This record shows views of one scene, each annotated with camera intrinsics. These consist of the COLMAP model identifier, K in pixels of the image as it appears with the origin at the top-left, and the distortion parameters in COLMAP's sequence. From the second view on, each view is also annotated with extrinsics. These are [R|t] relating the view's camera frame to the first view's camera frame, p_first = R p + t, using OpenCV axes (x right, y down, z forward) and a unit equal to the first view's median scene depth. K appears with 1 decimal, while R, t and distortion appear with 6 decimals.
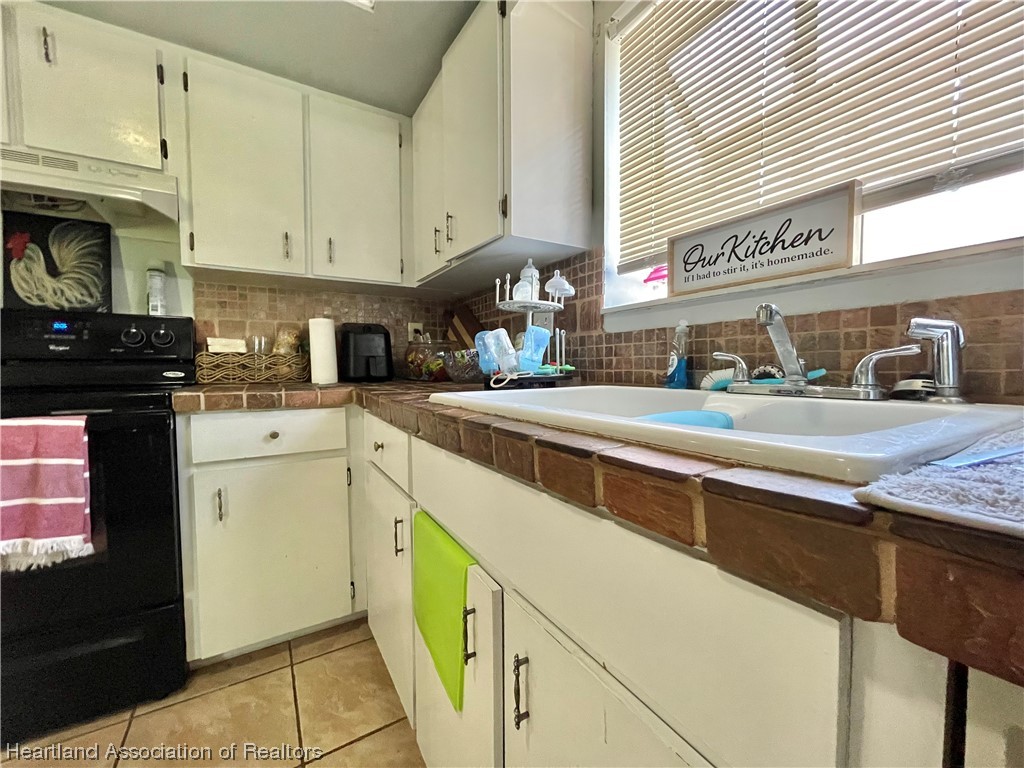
lens RADIAL K [[416.8, 0, 509.6], [0, 416.8, 382.0], [0, 0, 1]] dist [0.004228, -0.001095]
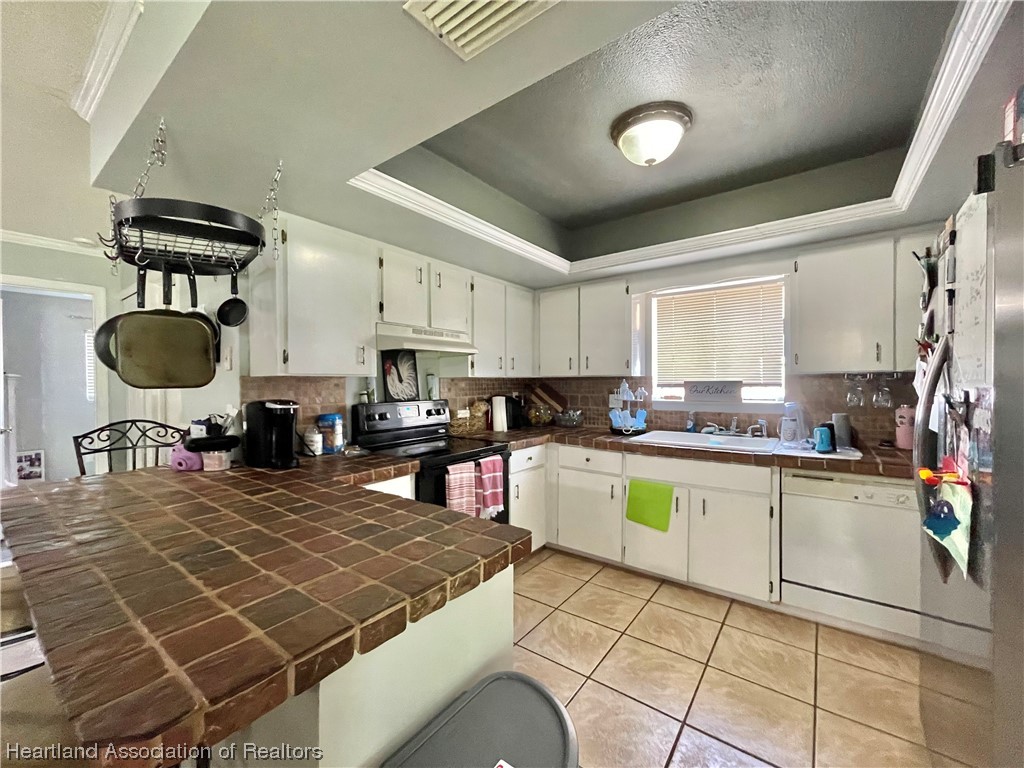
lens RADIAL K [[416.8, 0, 512.8], [0, 416.8, 388.9], [0, 0, 1]] dist [0.004228, -0.001095]
pose [[0.918570, -0.007554, 0.395185, -1.768694], [0.016309, 0.999690, -0.018800, -0.234665], [-0.394921, 0.023714, 0.918409, -1.153589]]
